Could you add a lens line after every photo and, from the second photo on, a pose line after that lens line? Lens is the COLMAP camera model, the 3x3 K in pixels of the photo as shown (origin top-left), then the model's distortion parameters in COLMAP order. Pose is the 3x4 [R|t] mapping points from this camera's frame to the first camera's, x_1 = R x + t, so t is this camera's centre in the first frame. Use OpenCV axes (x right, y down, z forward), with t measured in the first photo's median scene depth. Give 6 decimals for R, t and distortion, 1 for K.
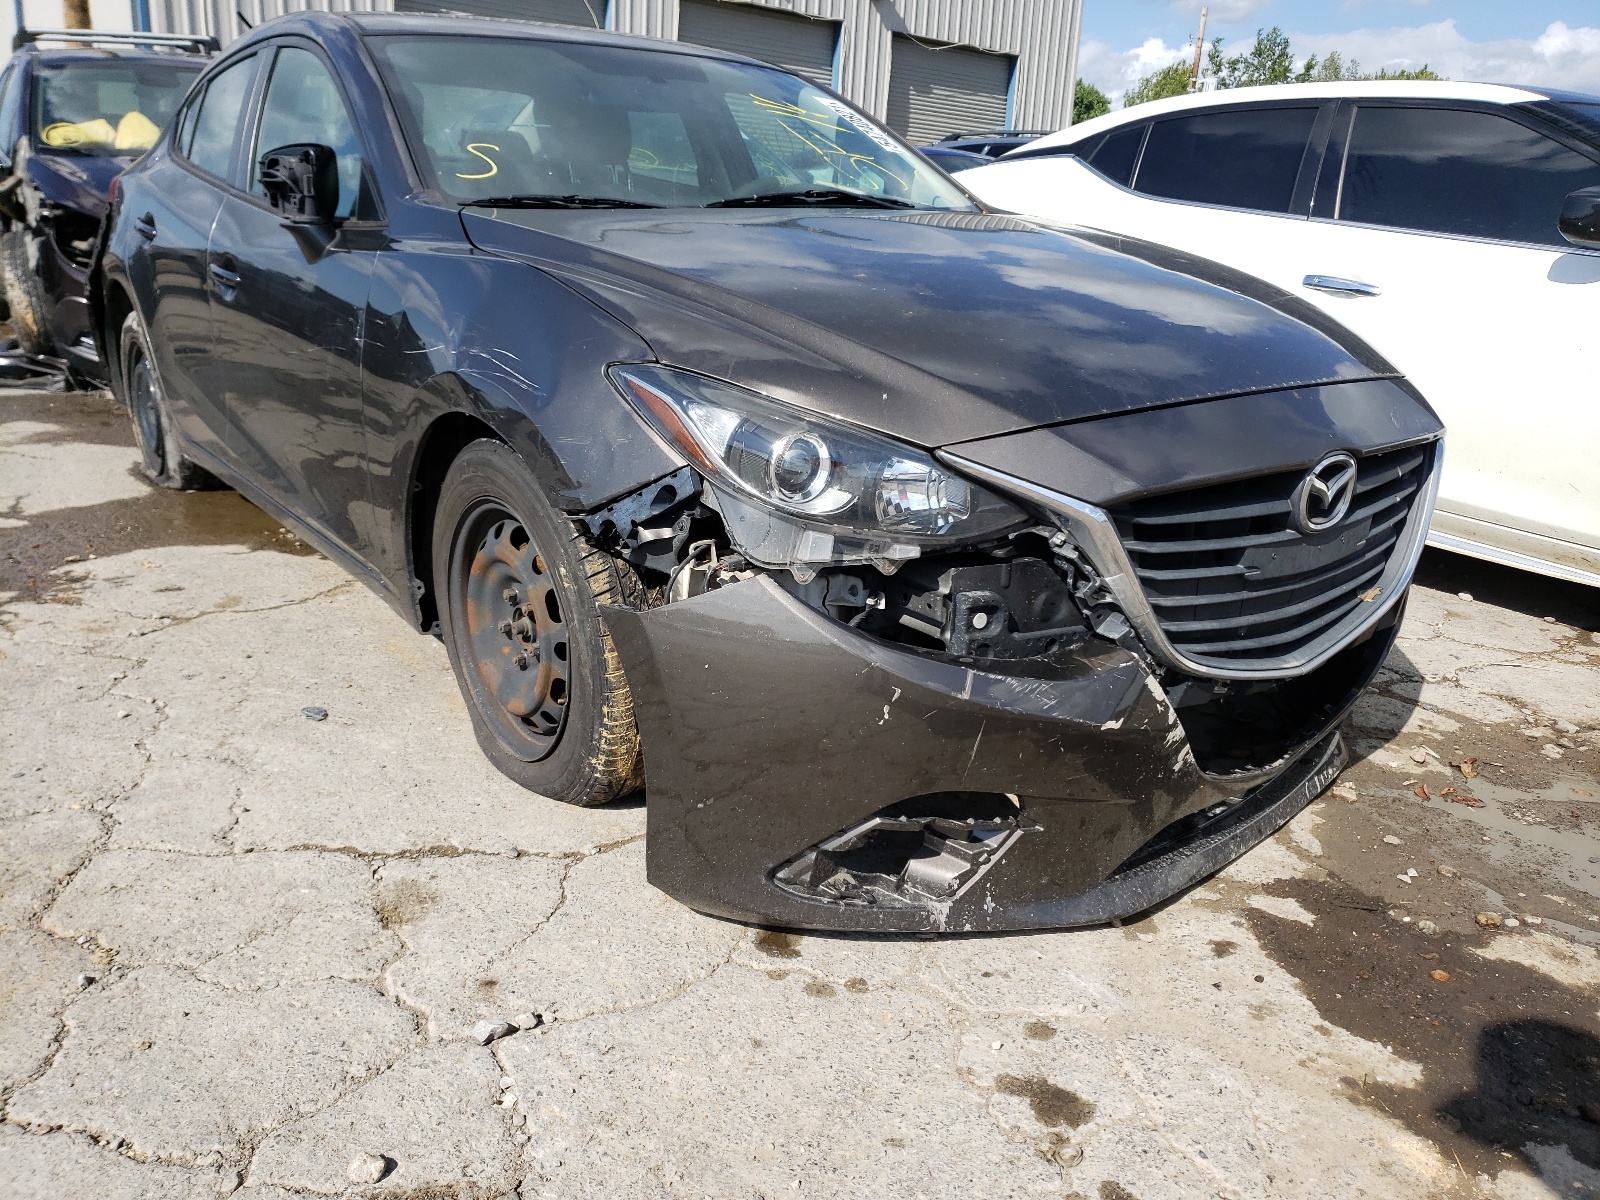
lens RADIAL K [[1335.6, 0, 805.2], [0, 1335.6, 602.0], [0, 0, 1]] dist [0.017242, 0.006027]
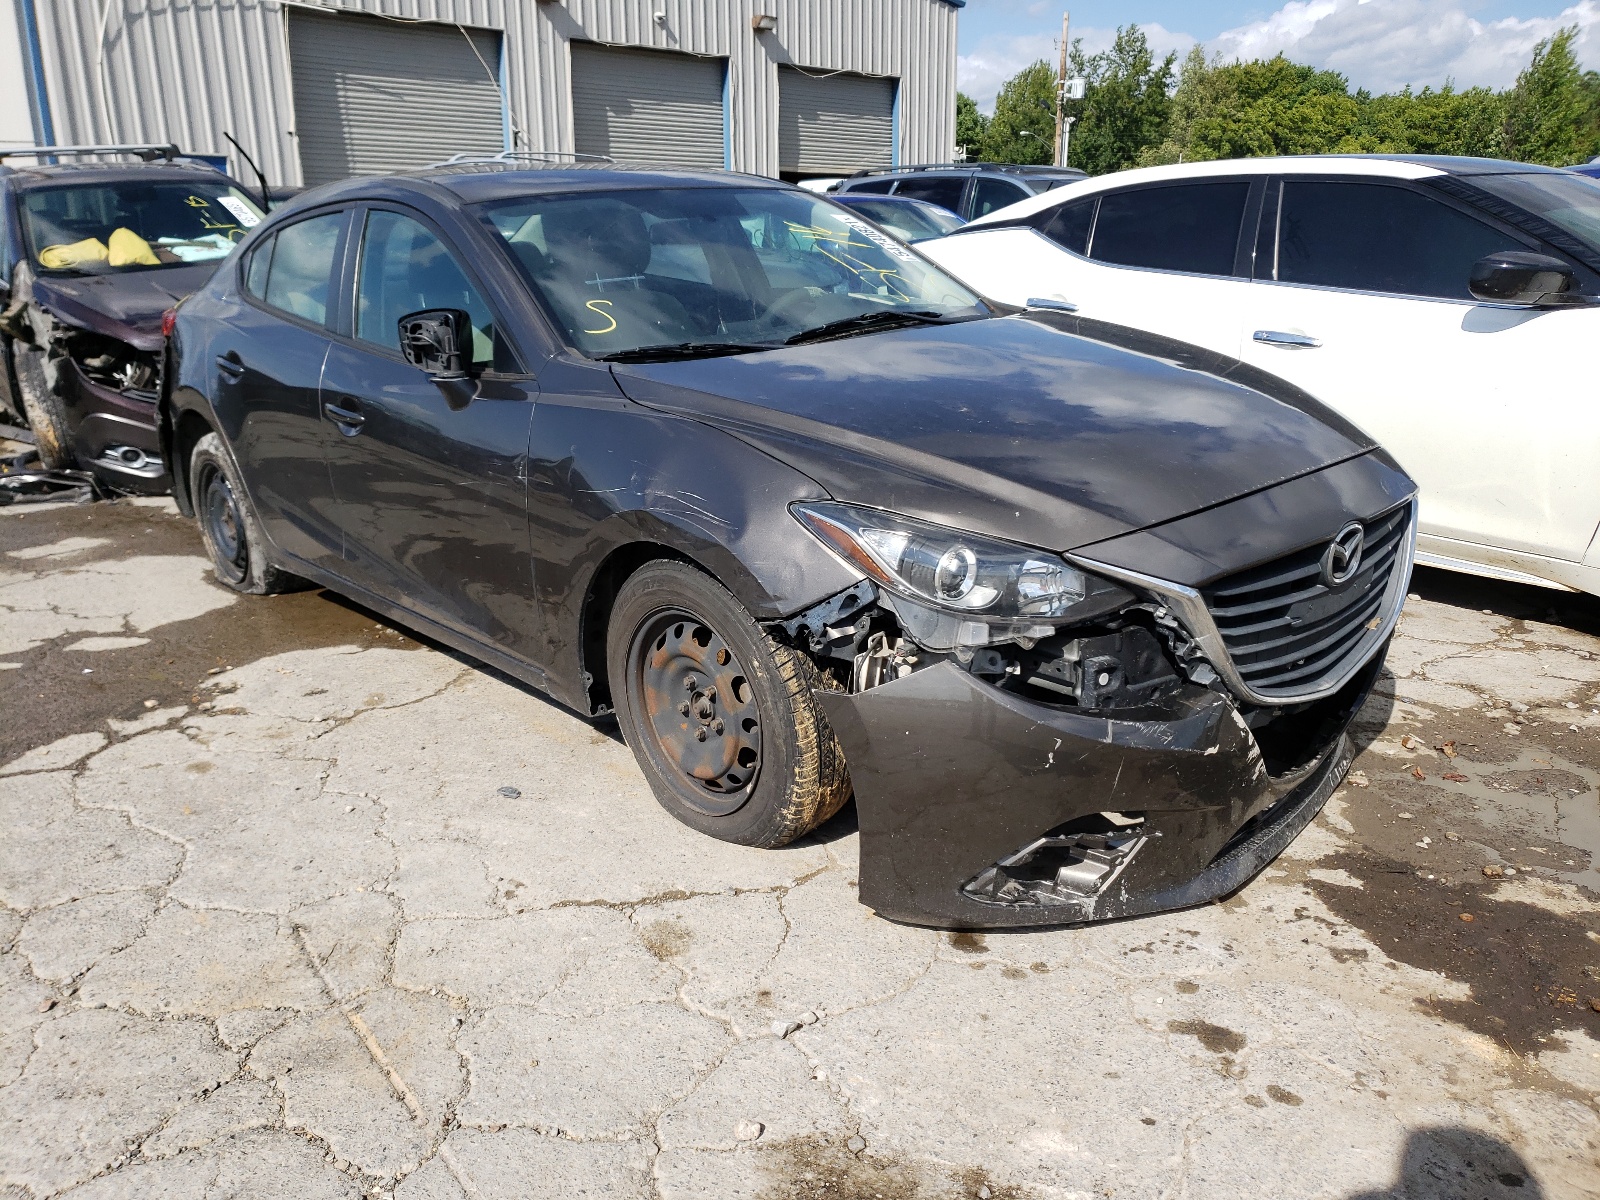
lens RADIAL K [[1335.6, 0, 796.2], [0, 1335.6, 601.8], [0, 0, 1]] dist [0.017242, 0.006027]
pose [[0.994760, -0.084463, 0.057602, -0.211971], [0.085140, 0.996325, -0.009404, -0.066797], [-0.056596, 0.014259, 0.998295, -0.256203]]
